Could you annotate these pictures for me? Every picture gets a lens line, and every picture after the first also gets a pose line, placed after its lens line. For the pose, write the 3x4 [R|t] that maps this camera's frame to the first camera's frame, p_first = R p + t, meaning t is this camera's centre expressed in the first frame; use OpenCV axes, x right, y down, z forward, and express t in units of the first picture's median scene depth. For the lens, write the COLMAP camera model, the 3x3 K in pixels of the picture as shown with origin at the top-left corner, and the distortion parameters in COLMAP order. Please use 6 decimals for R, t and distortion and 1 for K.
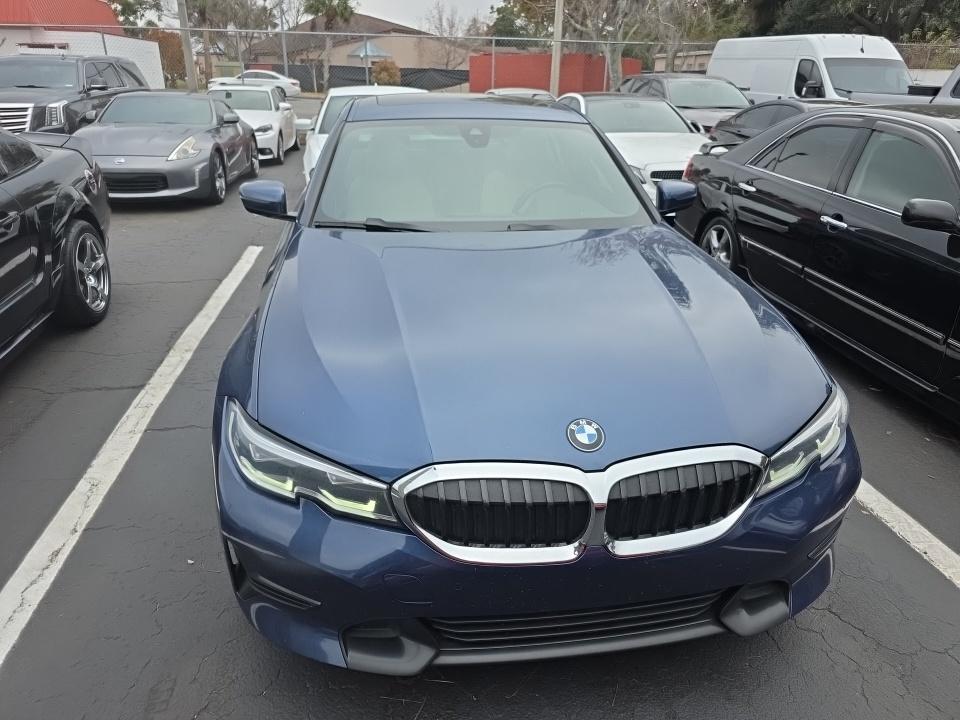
lens RADIAL K [[652.9, 0, 481.6], [0, 652.9, 358.5], [0, 0, 1]] dist [0.039942, -0.027349]
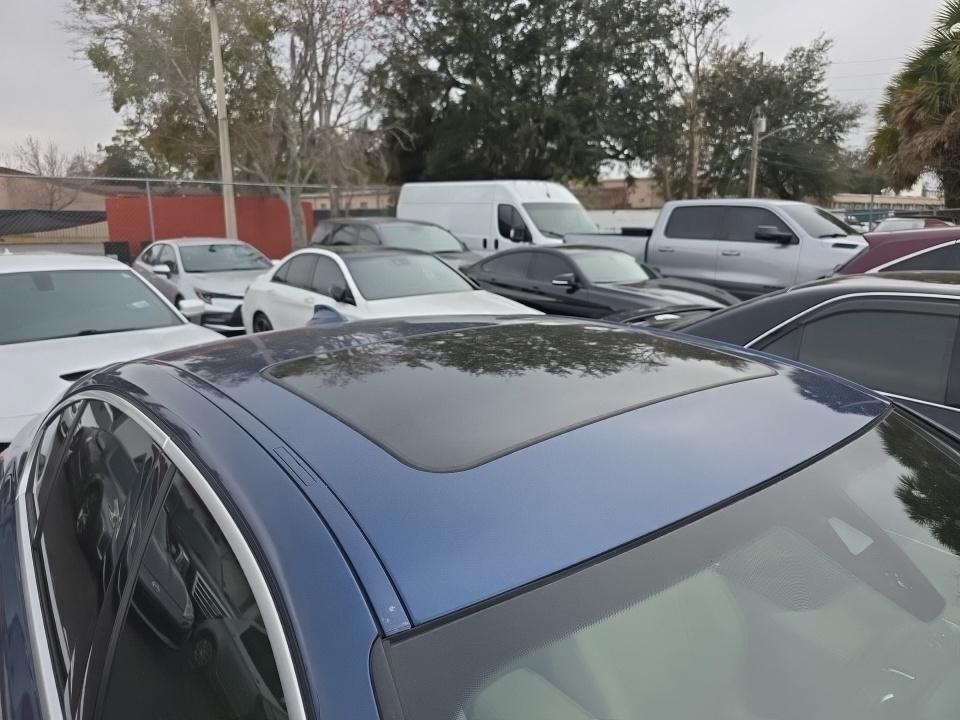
lens RADIAL K [[652.9, 0, 480.5], [0, 652.9, 357.9], [0, 0, 1]] dist [0.039942, -0.027349]
pose [[0.864503, -0.127067, 0.486301, -0.064685], [0.214973, 0.968034, -0.129220, -0.098227], [-0.454336, 0.216252, 0.864184, 0.191988]]
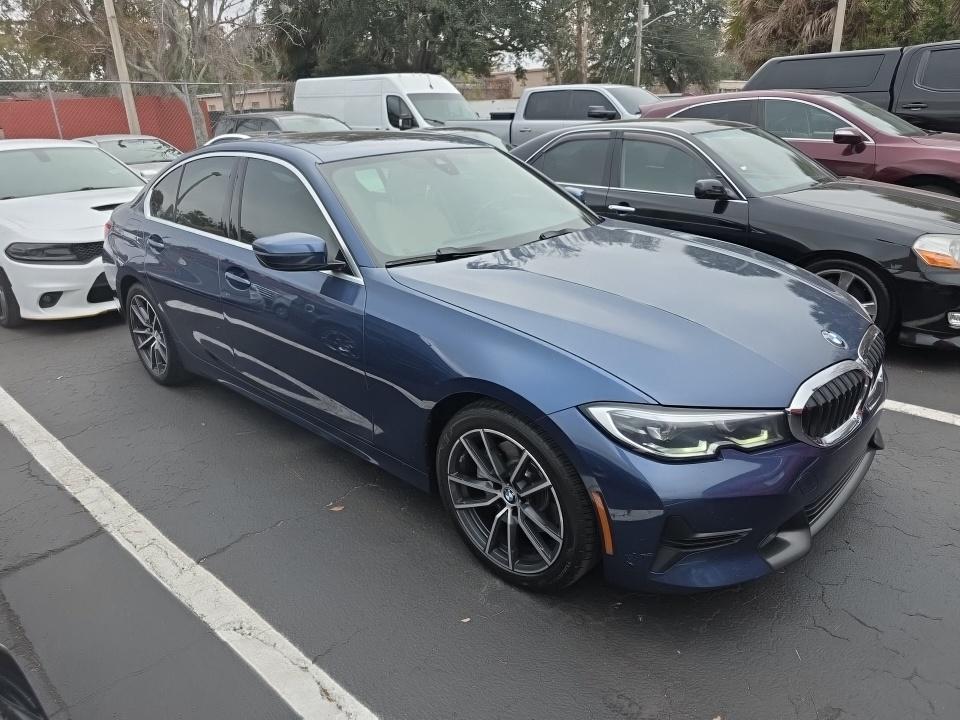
lens RADIAL K [[652.9, 0, 475.7], [0, 652.9, 368.9], [0, 0, 1]] dist [0.039942, -0.027349]
pose [[0.788925, -0.264692, 0.554559, -0.151879], [0.285818, 0.956970, 0.050153, -0.014198], [-0.543972, 0.118936, 0.830631, 0.030273]]
